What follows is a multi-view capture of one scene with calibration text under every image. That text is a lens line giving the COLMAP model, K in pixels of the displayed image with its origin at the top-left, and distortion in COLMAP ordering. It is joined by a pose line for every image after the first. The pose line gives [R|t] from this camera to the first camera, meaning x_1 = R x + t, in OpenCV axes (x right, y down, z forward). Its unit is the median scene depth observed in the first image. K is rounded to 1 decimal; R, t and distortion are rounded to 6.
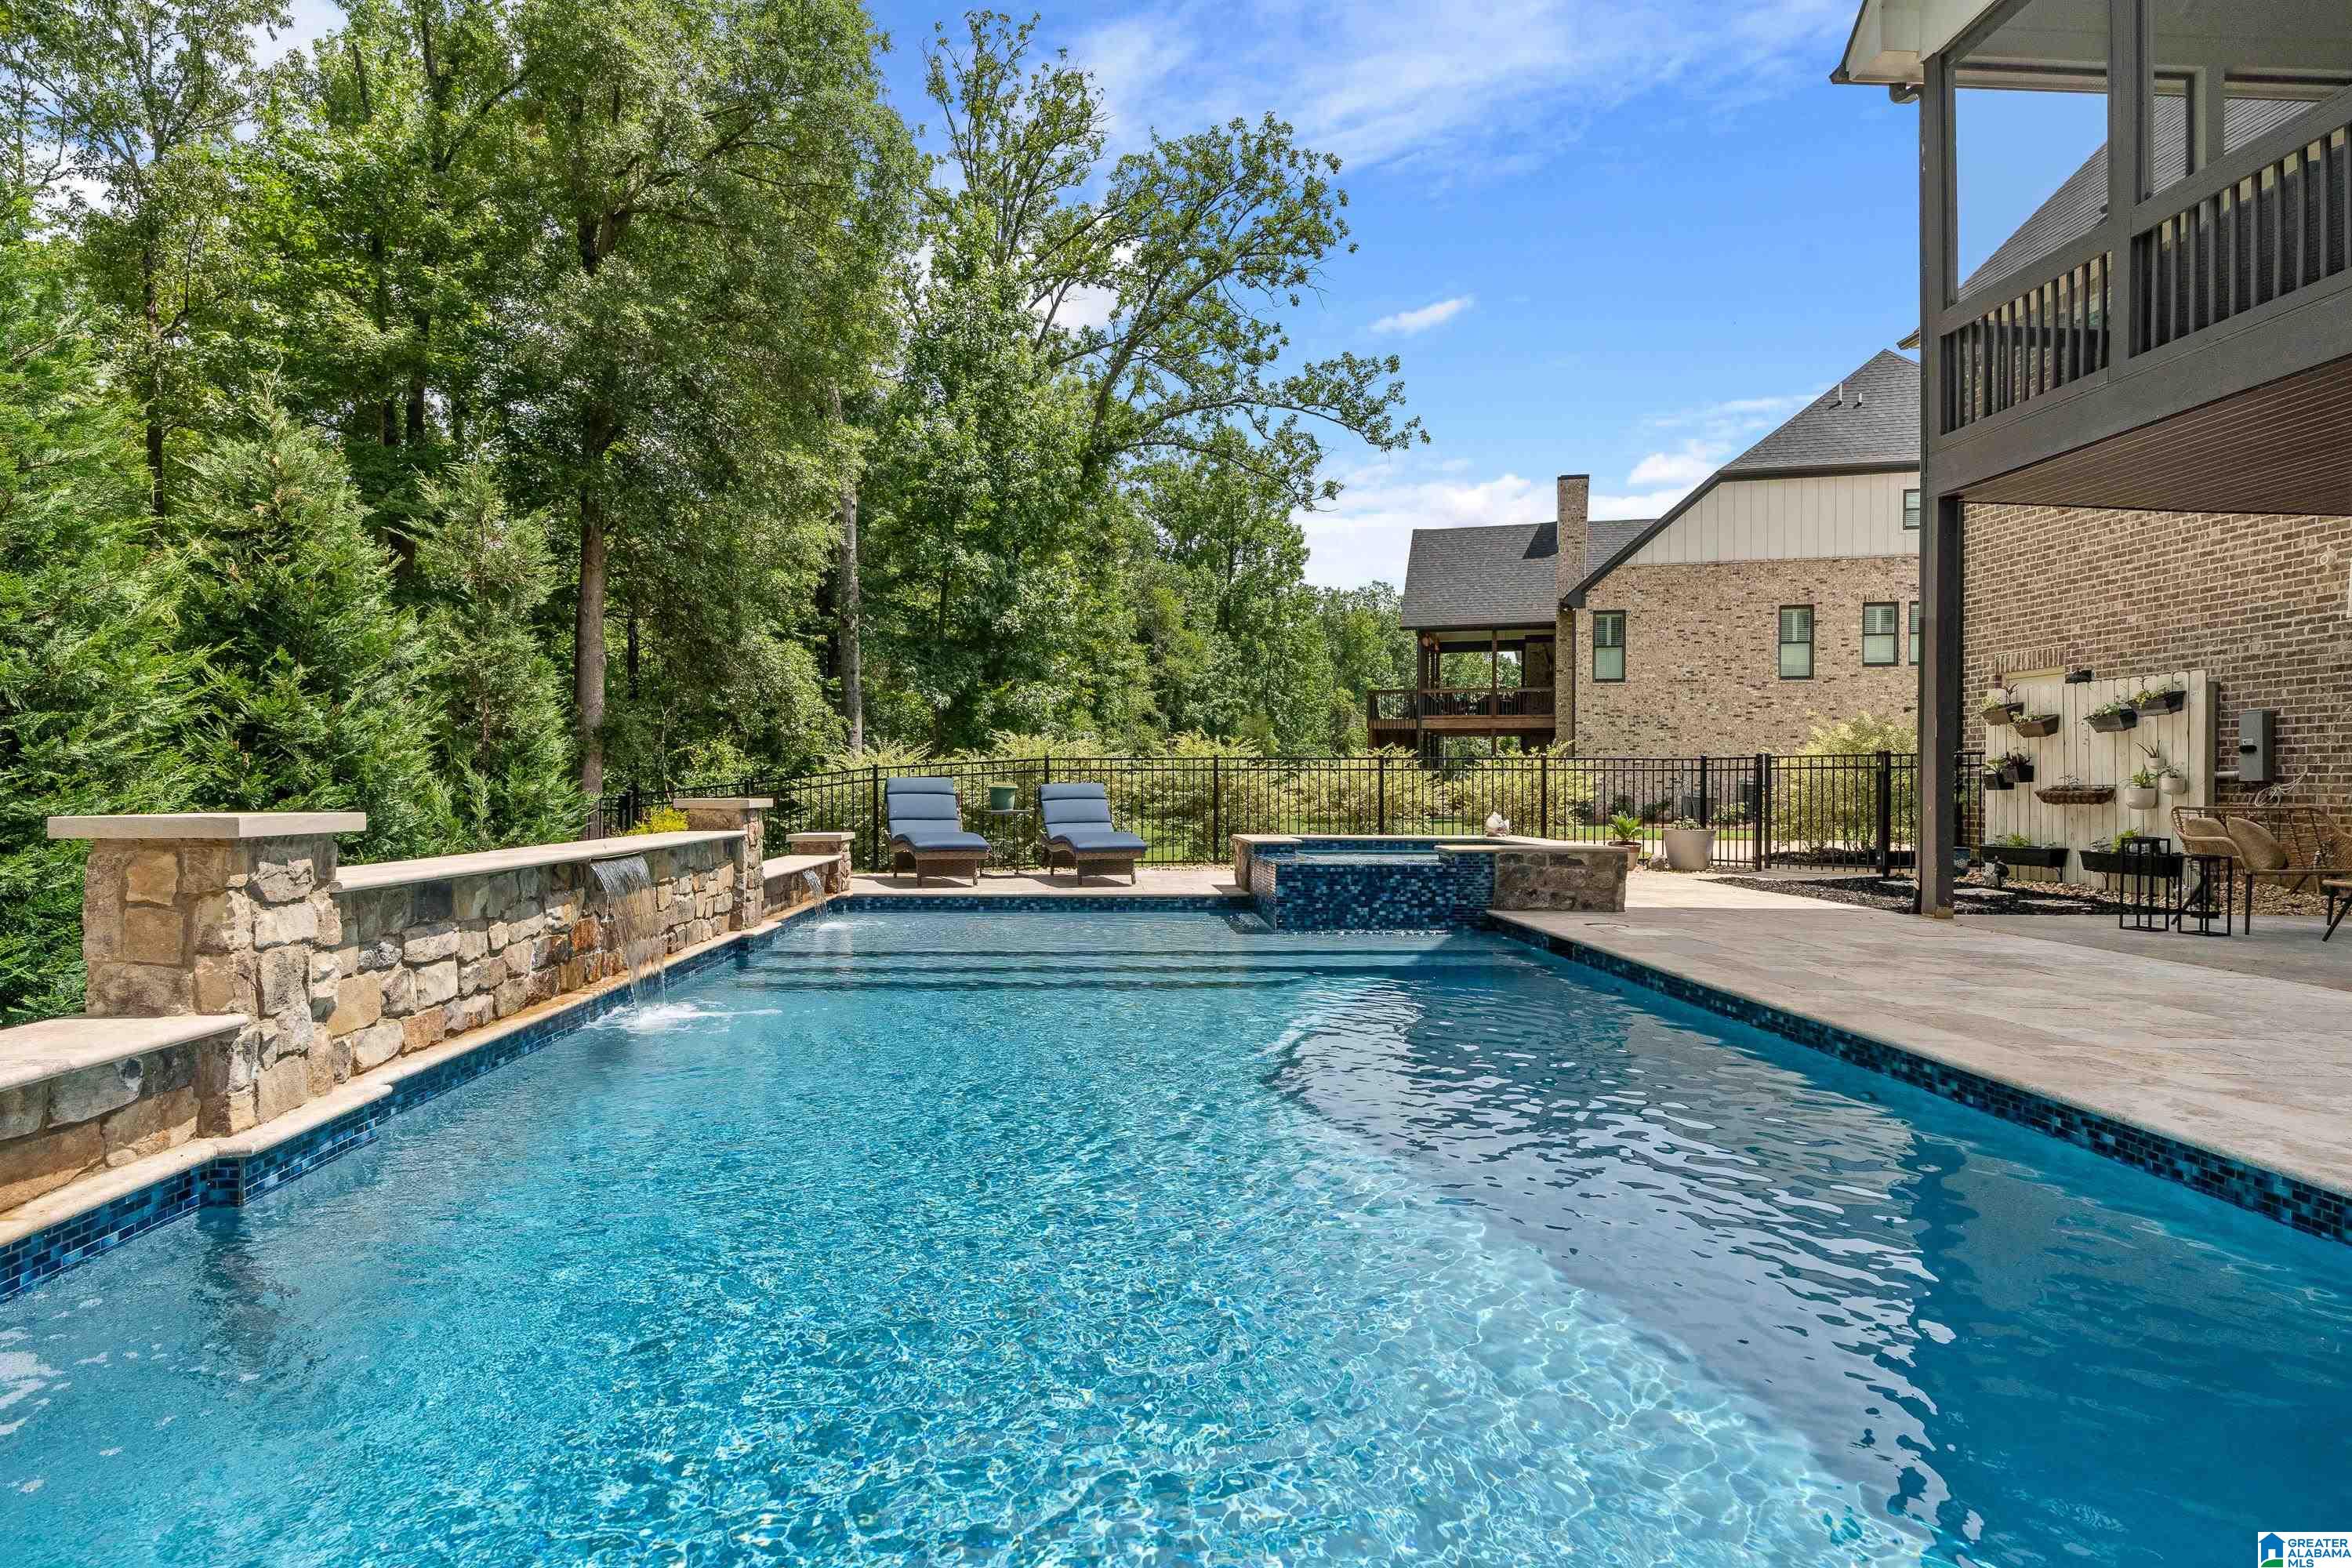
lens RADIAL K [[1305.2, 0, 1184.7], [0, 1305.2, 790.4], [0, 0, 1]] dist [-0.004951, 0.002761]
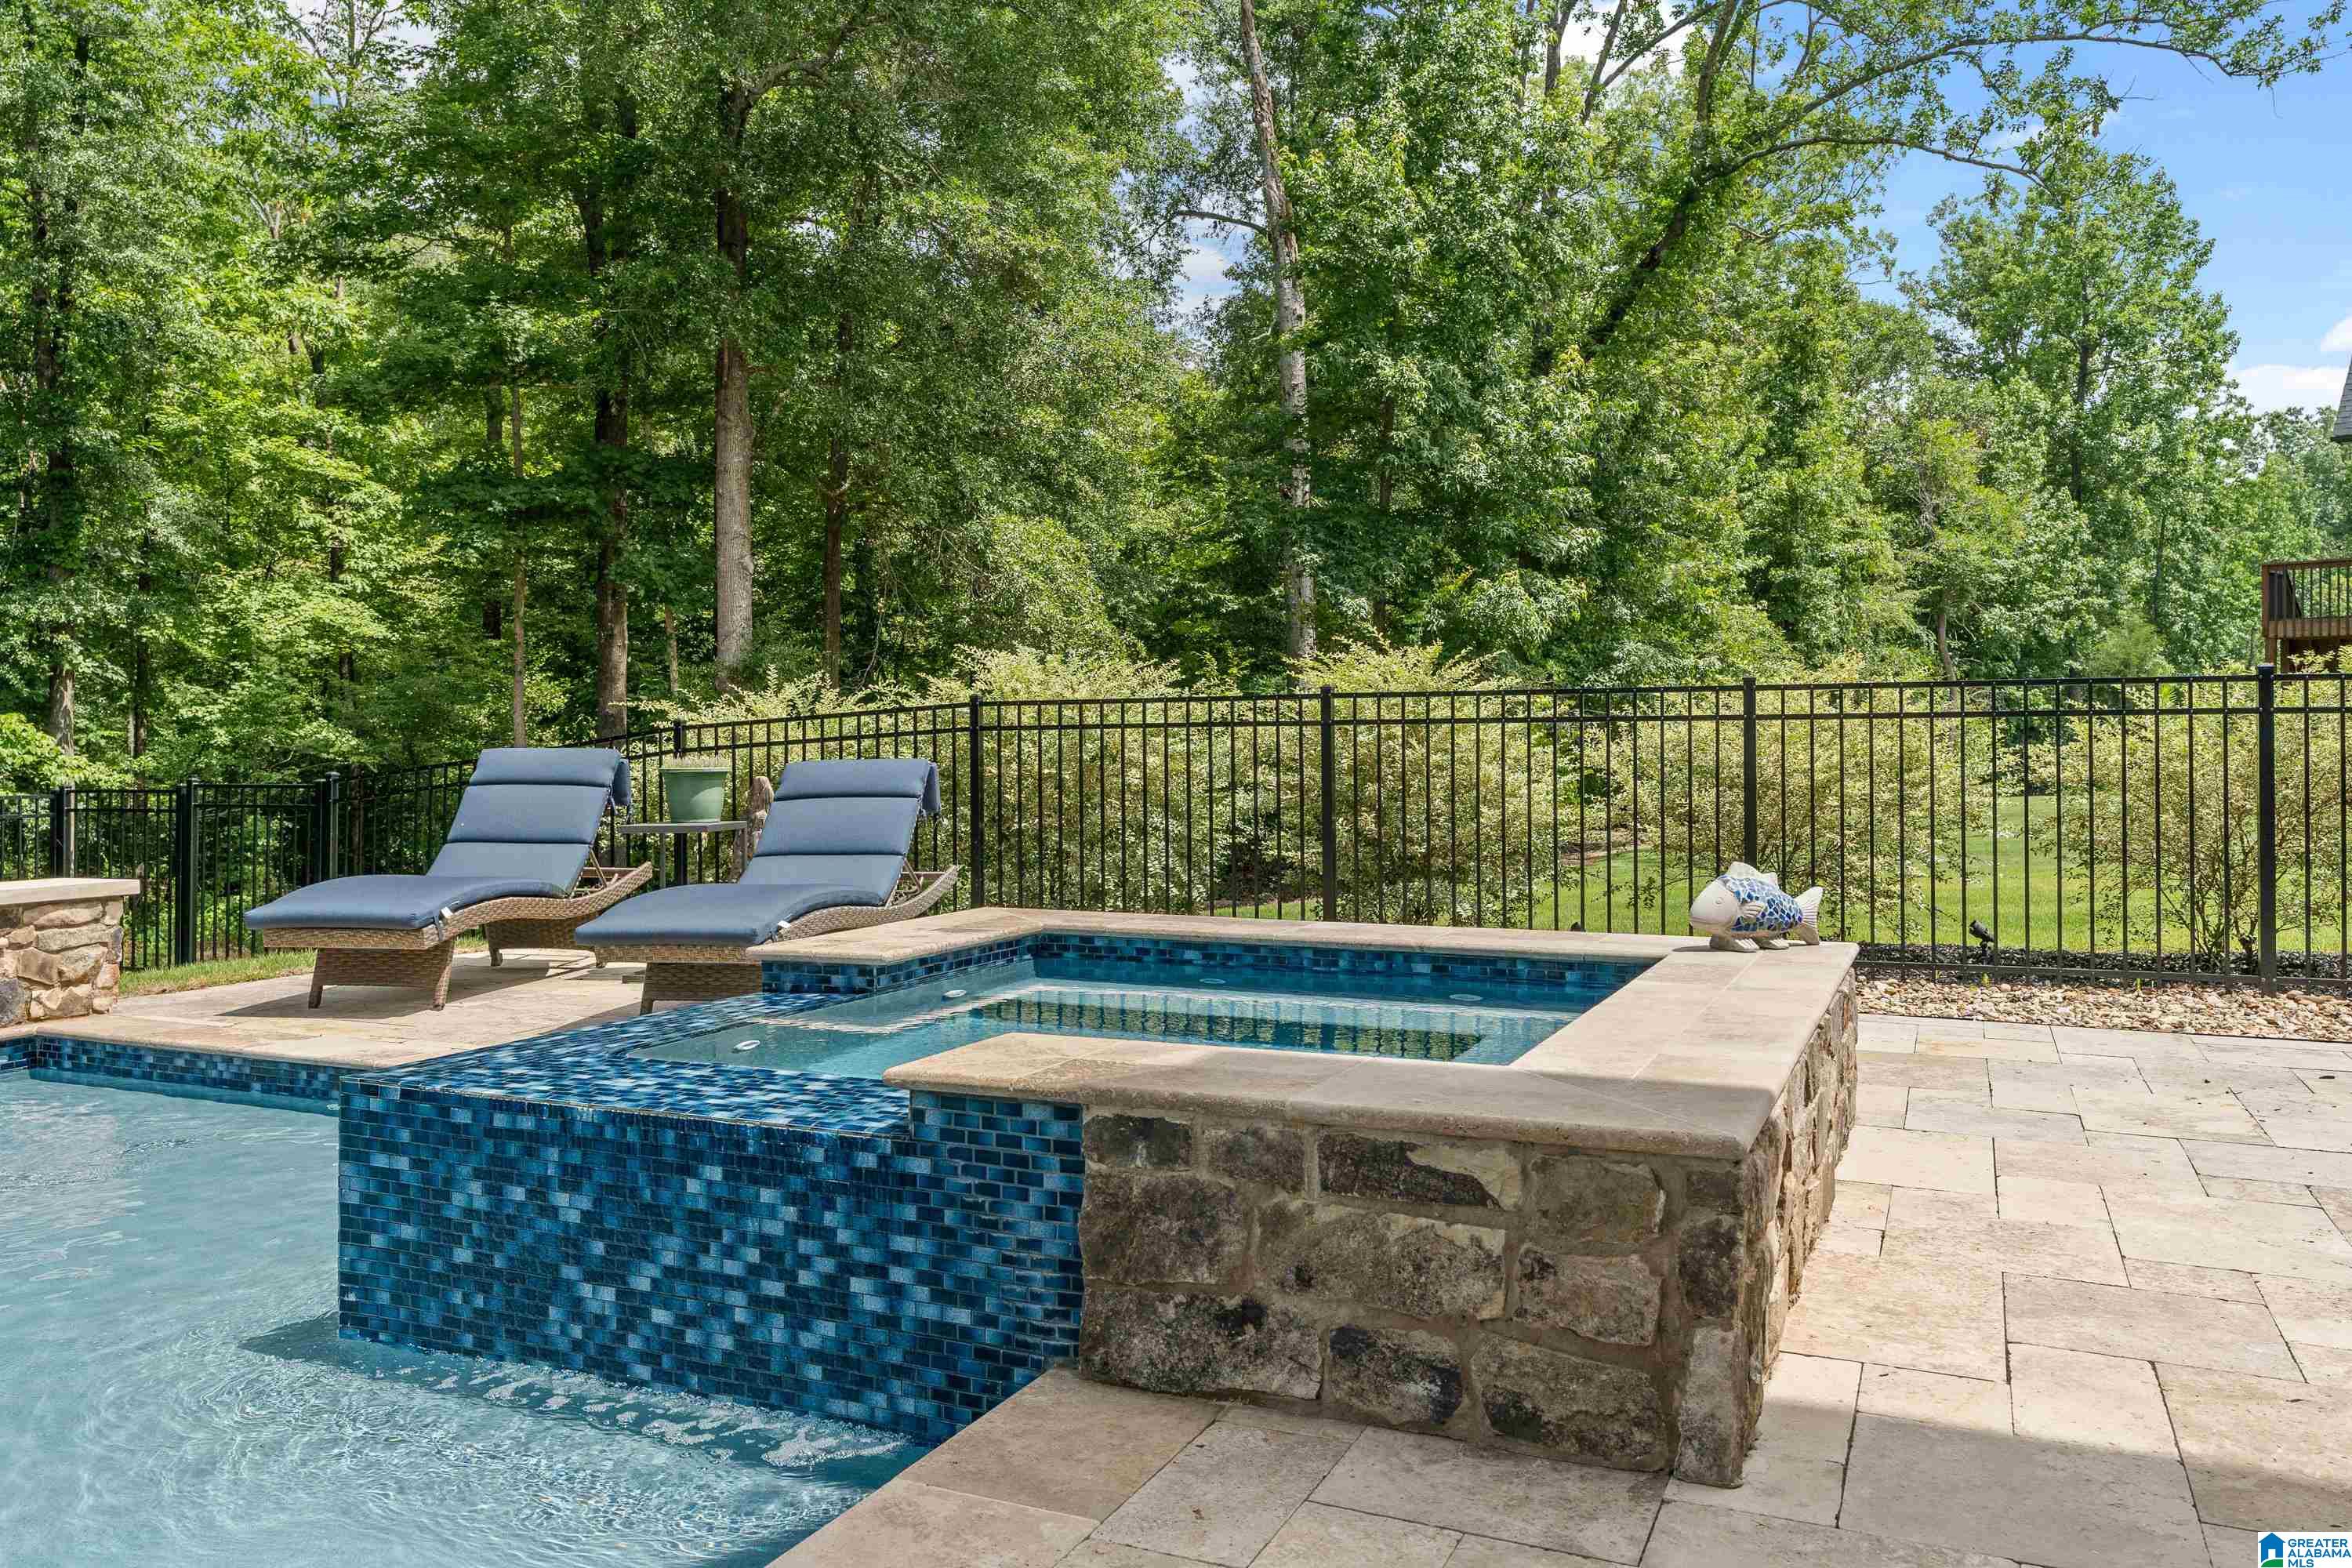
lens RADIAL K [[1798.0, 0, 1176.3], [0, 1798.0, 745.0], [0, 0, 1]] dist [-0.029027, 0.043886]
pose [[0.886784, -0.007149, -0.462130, 0.233489], [0.004870, 0.999969, -0.006125, -0.005286], [0.462159, 0.003181, 0.886791, 0.451791]]
